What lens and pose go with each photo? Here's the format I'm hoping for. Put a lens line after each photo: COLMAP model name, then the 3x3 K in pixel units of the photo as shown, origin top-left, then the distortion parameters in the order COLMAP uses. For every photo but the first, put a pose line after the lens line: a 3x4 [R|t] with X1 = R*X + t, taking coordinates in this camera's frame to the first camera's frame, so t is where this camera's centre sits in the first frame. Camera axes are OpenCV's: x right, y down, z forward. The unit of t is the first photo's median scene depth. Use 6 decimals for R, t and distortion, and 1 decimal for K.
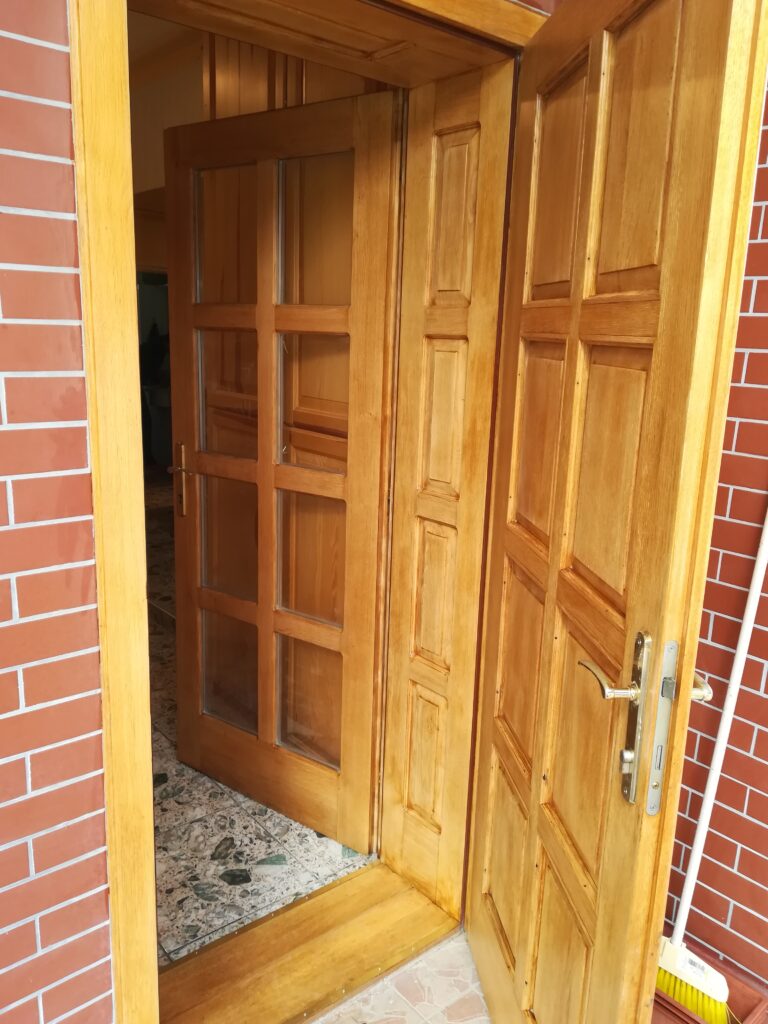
lens RADIAL K [[798.7, 0, 385.4], [0, 798.7, 509.3], [0, 0, 1]] dist [-0.007460, -0.004033]
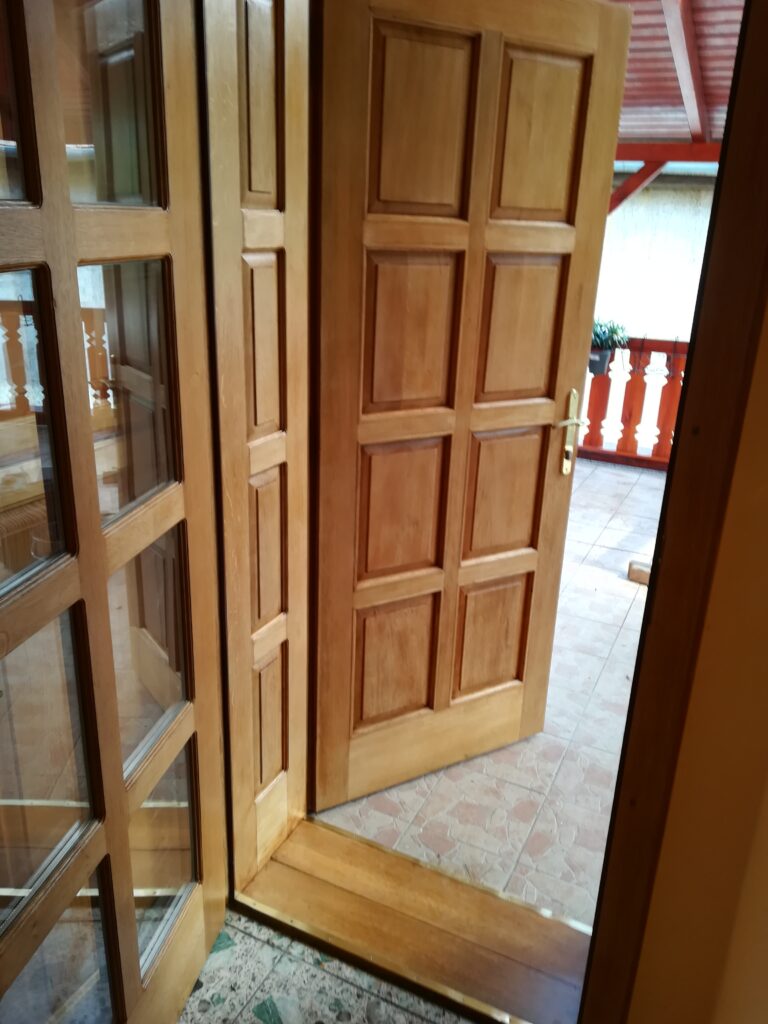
lens RADIAL K [[798.7, 0, 383.9], [0, 798.7, 512.0], [0, 0, 1]] dist [-0.007460, -0.004033]
pose [[-0.399047, -0.358056, 0.844131, -1.241458], [0.153929, 0.881382, 0.446623, -0.527465], [-0.903918, 0.308160, -0.296597, 1.944164]]
